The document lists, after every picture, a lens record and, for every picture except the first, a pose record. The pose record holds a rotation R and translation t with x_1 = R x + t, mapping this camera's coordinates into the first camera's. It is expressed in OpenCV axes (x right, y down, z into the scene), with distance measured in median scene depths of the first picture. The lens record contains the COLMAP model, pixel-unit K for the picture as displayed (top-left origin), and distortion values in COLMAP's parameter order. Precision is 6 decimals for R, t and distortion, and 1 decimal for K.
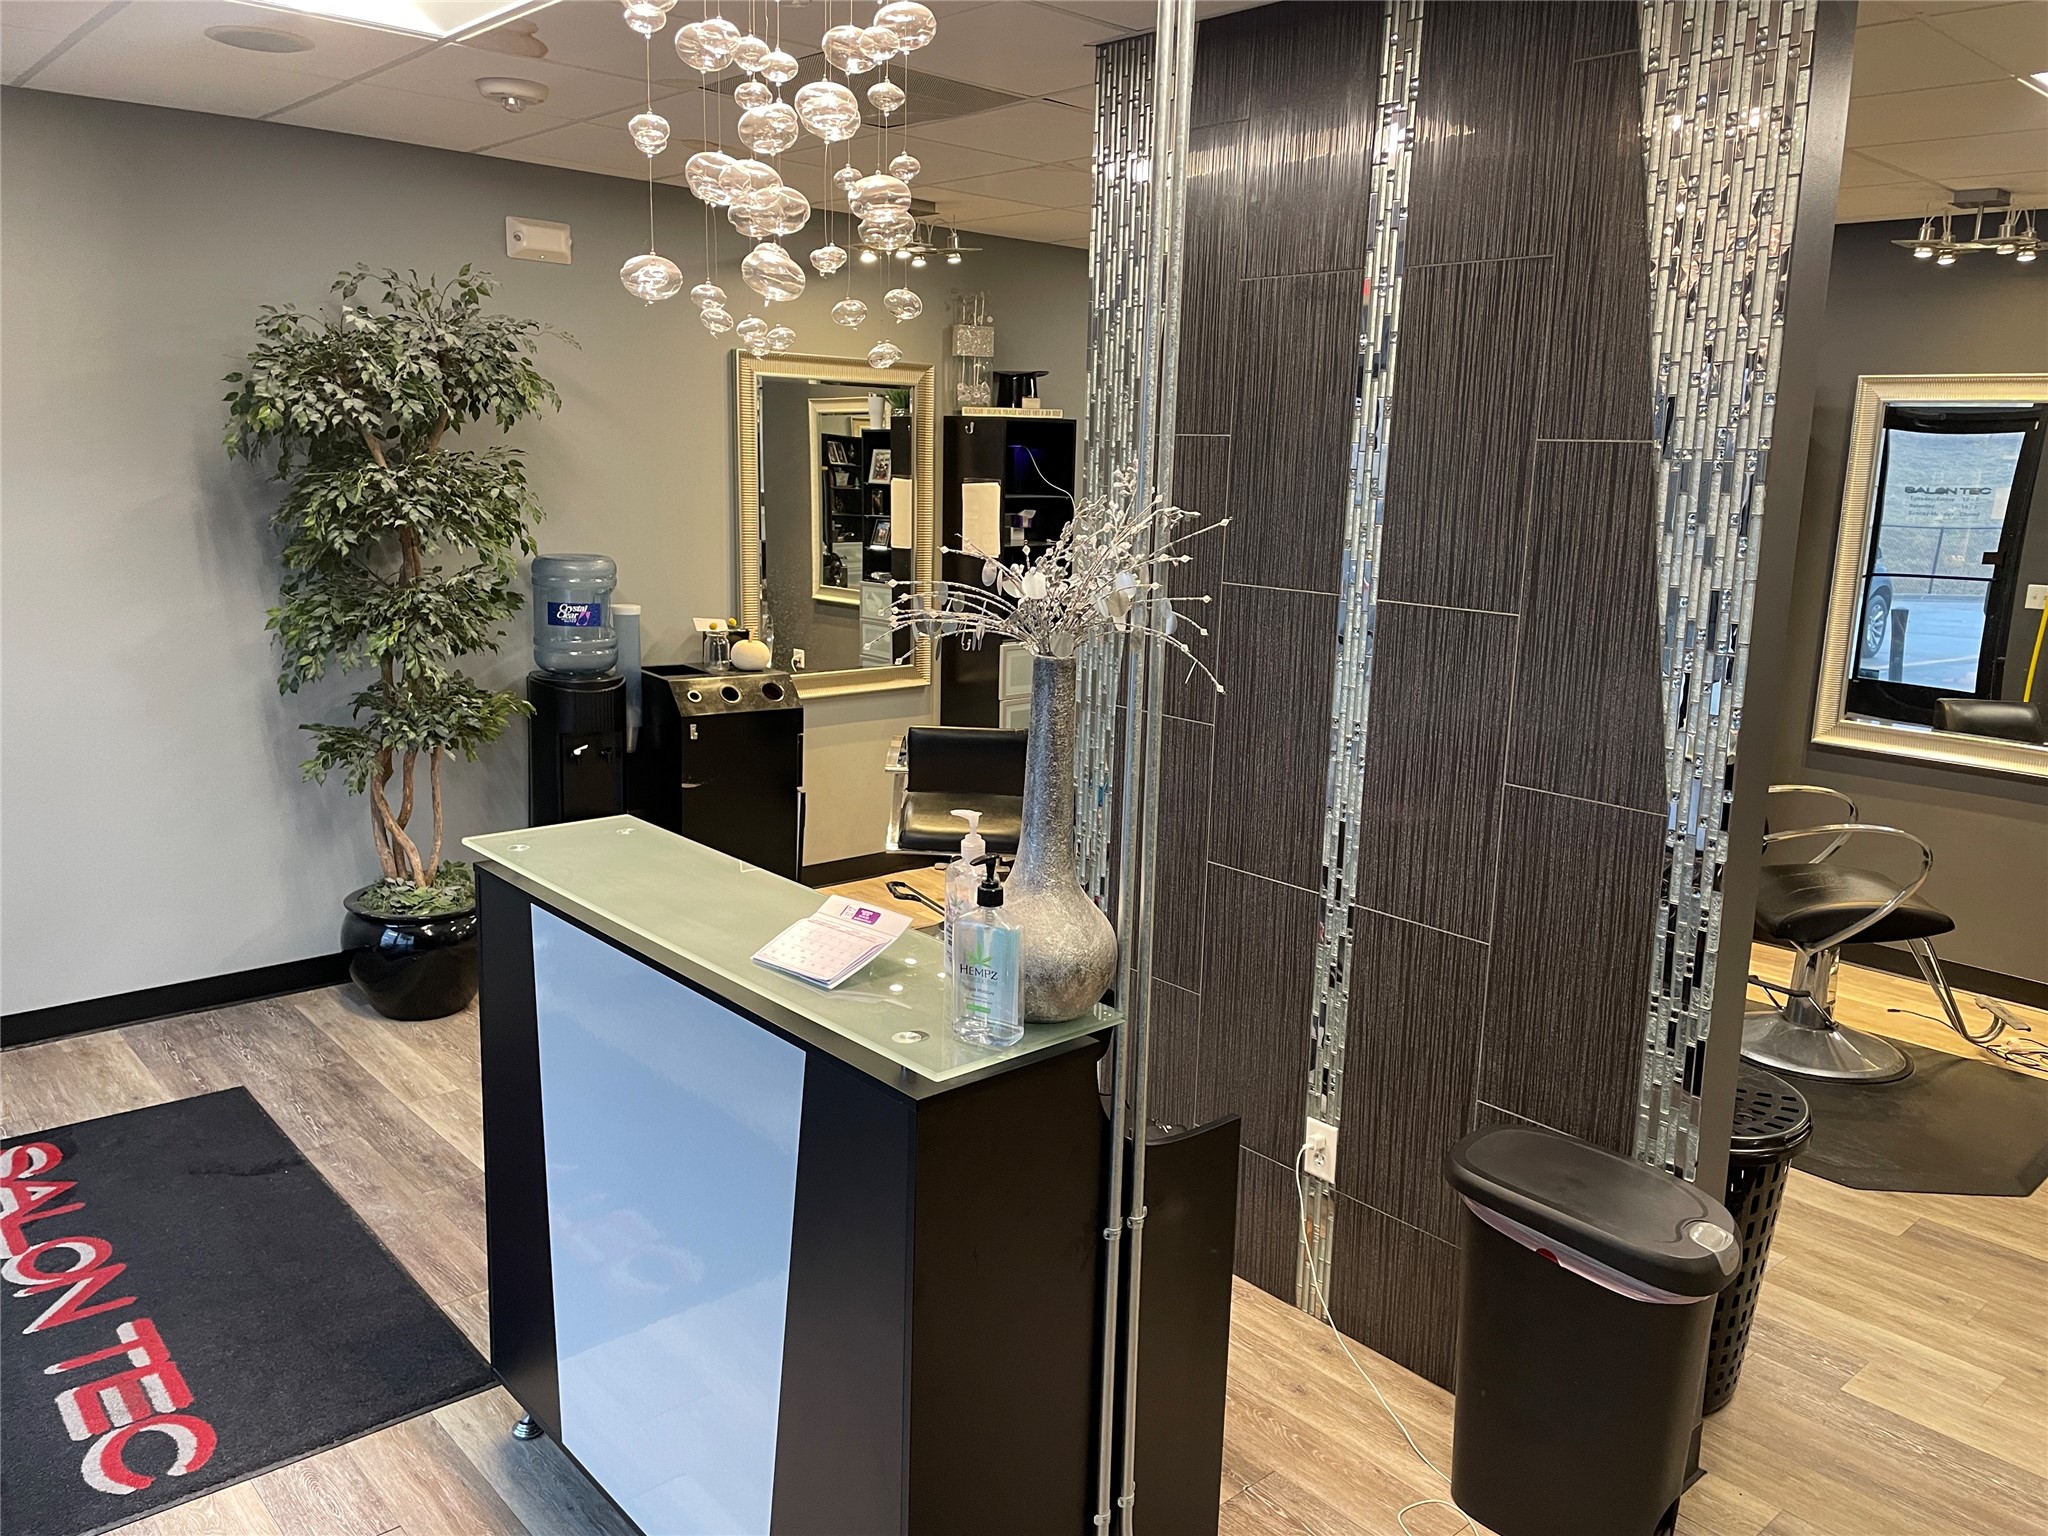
lens RADIAL K [[1537.7, 0, 1021.8], [0, 1537.7, 759.1], [0, 0, 1]] dist [0.094378, -0.124472]
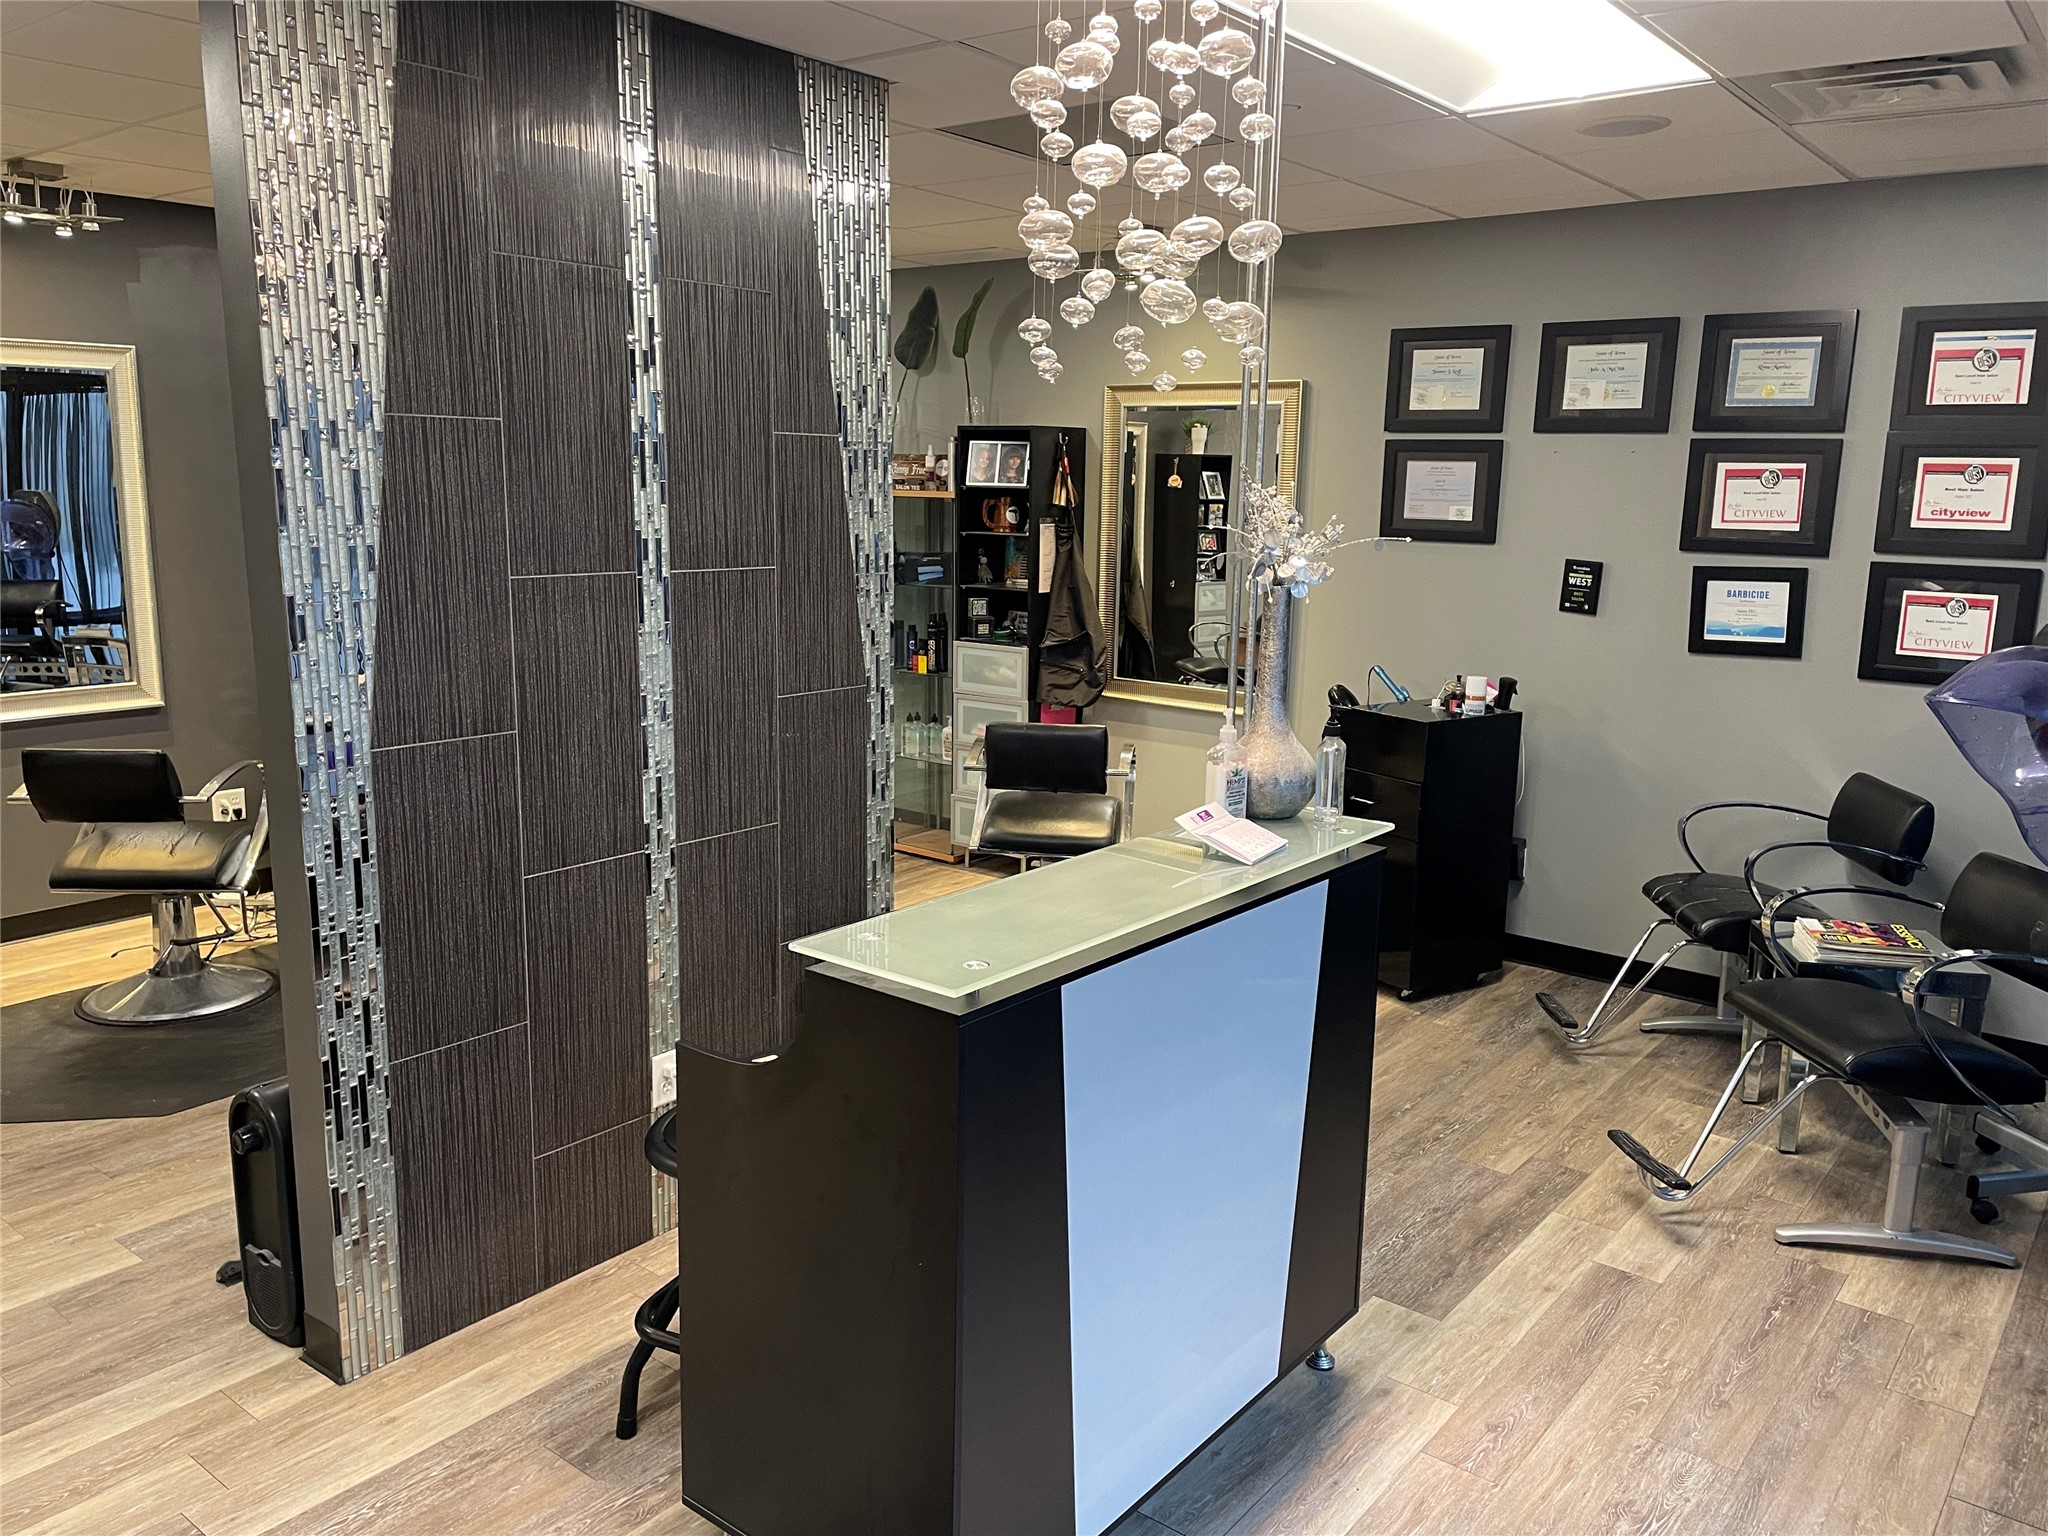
lens RADIAL K [[1537.7, 0, 1021.8], [0, 1537.7, 759.1], [0, 0, 1]] dist [0.094378, -0.124472]
pose [[-0.168407, -0.215170, 0.961946, -0.941319], [0.169015, 0.955129, 0.243234, -0.206228], [-0.971119, 0.203546, -0.124483, 0.933665]]
